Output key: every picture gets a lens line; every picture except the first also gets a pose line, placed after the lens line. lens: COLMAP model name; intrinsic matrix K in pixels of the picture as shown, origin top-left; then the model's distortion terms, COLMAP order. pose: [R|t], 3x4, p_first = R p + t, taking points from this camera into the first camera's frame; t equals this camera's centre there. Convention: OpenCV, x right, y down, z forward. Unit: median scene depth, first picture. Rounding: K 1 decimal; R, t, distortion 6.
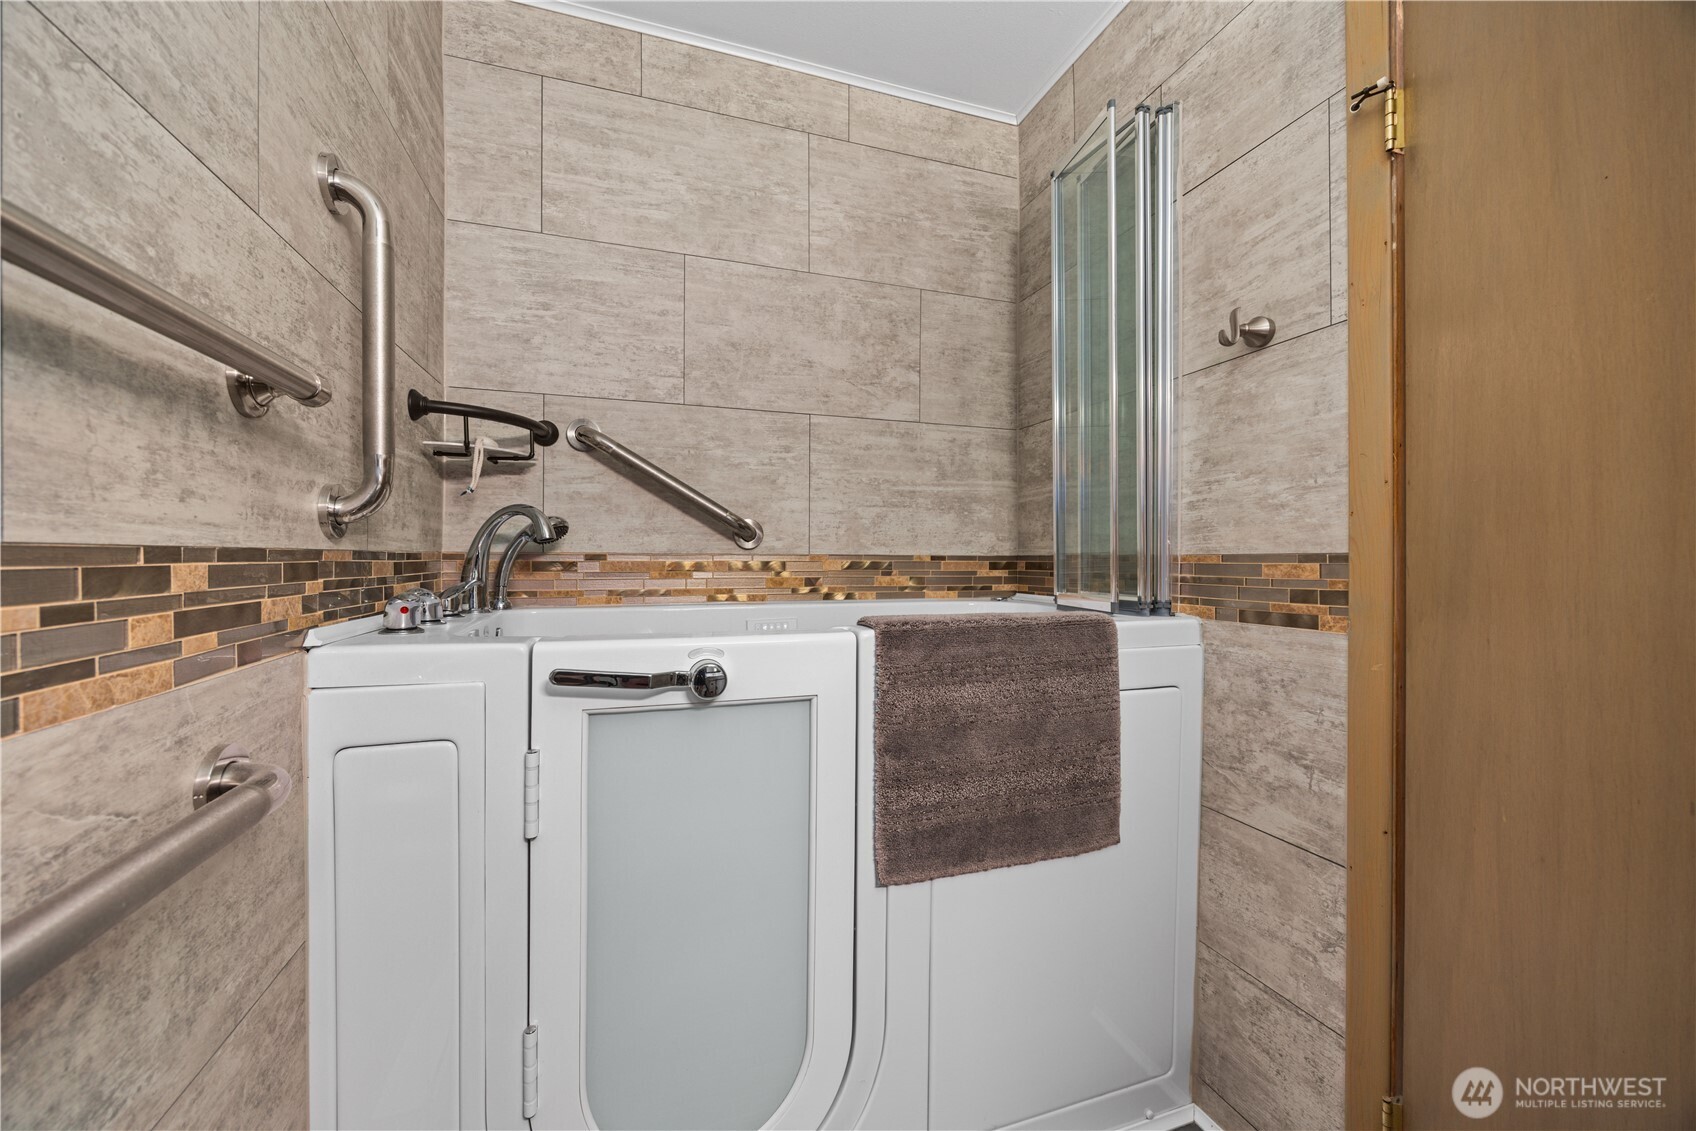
lens RADIAL K [[646.9, 0, 848.0], [0, 646.9, 565.5], [0, 0, 1]] dist [-0.003053, -0.000338]
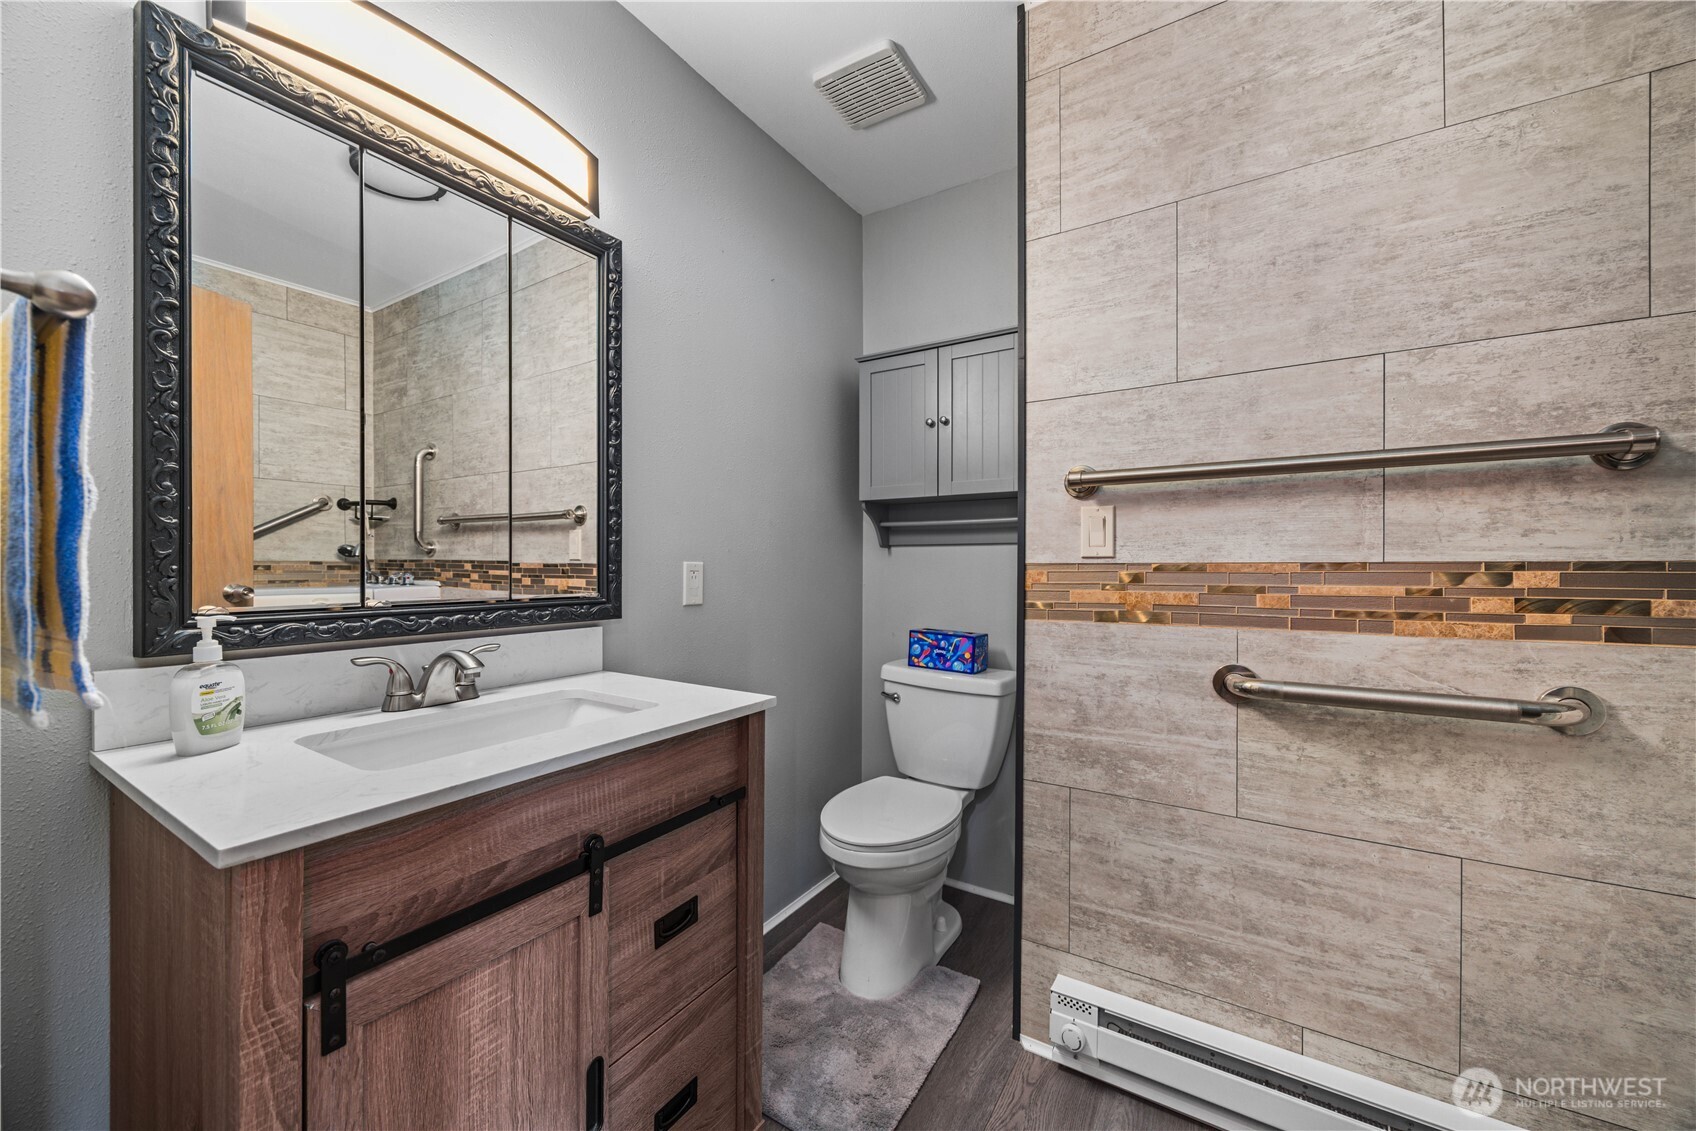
lens RADIAL K [[646.9, 0, 848.0], [0, 646.9, 565.5], [0, 0, 1]] dist [-0.003053, -0.000338]
pose [[-0.775357, 0.000322, -0.631523, 1.568827], [-0.007591, 0.999923, 0.009830, -0.022647], [0.631478, 0.012415, -0.775295, 1.225580]]
